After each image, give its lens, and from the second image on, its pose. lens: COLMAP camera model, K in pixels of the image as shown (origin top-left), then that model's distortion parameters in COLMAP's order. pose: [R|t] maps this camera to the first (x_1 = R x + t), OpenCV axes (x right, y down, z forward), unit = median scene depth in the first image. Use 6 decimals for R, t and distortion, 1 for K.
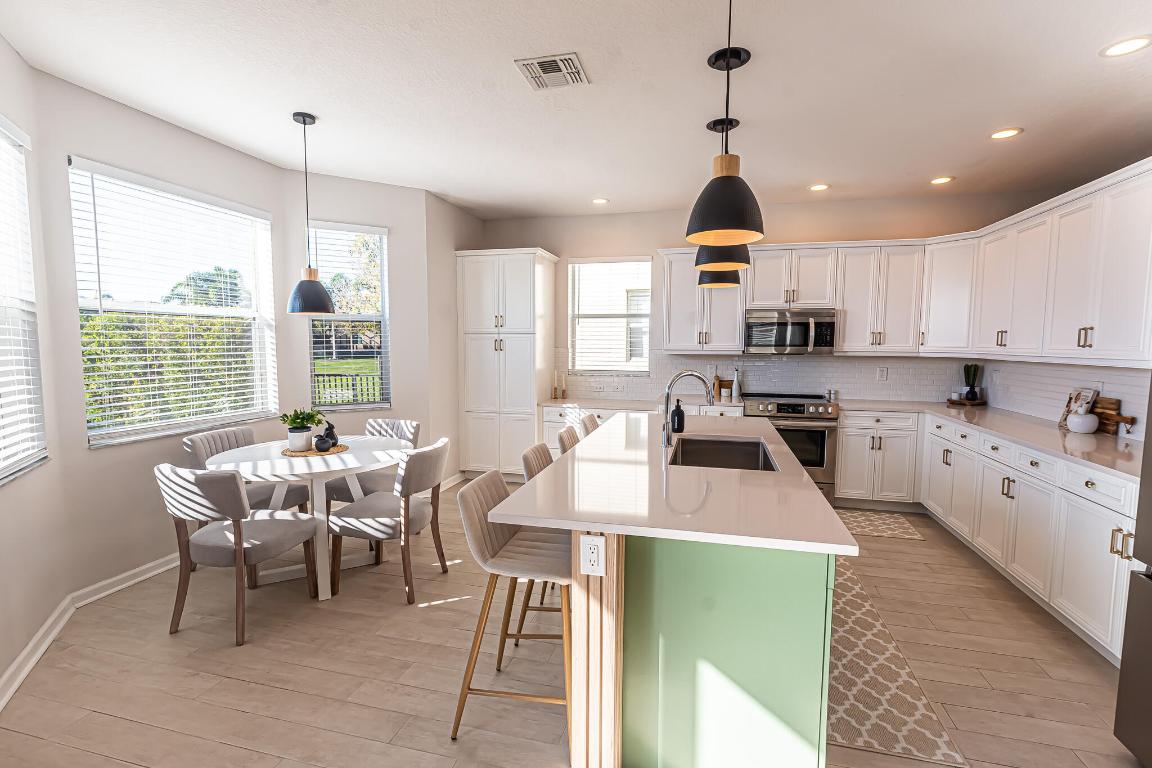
lens RADIAL K [[495.1, 0, 576.0], [0, 495.1, 384.0], [0, 0, 1]] dist [-0.000213, -0.005499]
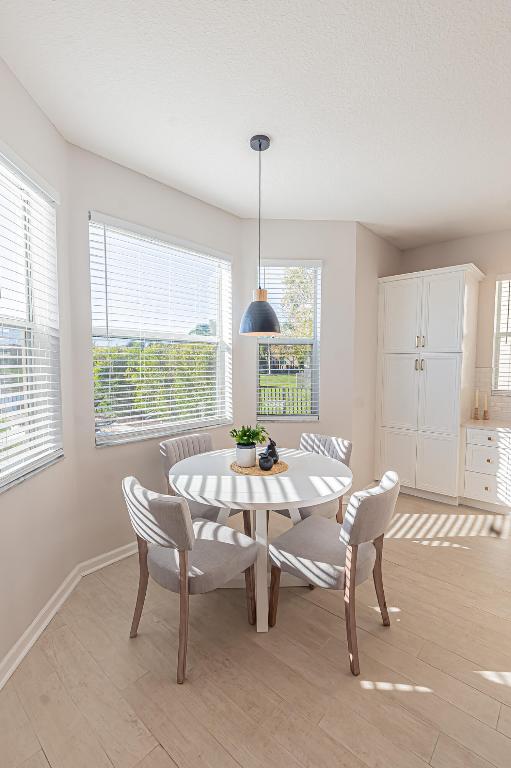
lens RADIAL K [[335.5, 0, 255.5], [0, 335.5, 384.0], [0, 0, 1]] dist [0.000888, 0.000015]
pose [[0.881149, 0.024471, -0.472204, -0.209283], [-0.035570, 0.999261, -0.014590, -0.027611], [0.471498, 0.029652, 0.881368, 0.381314]]
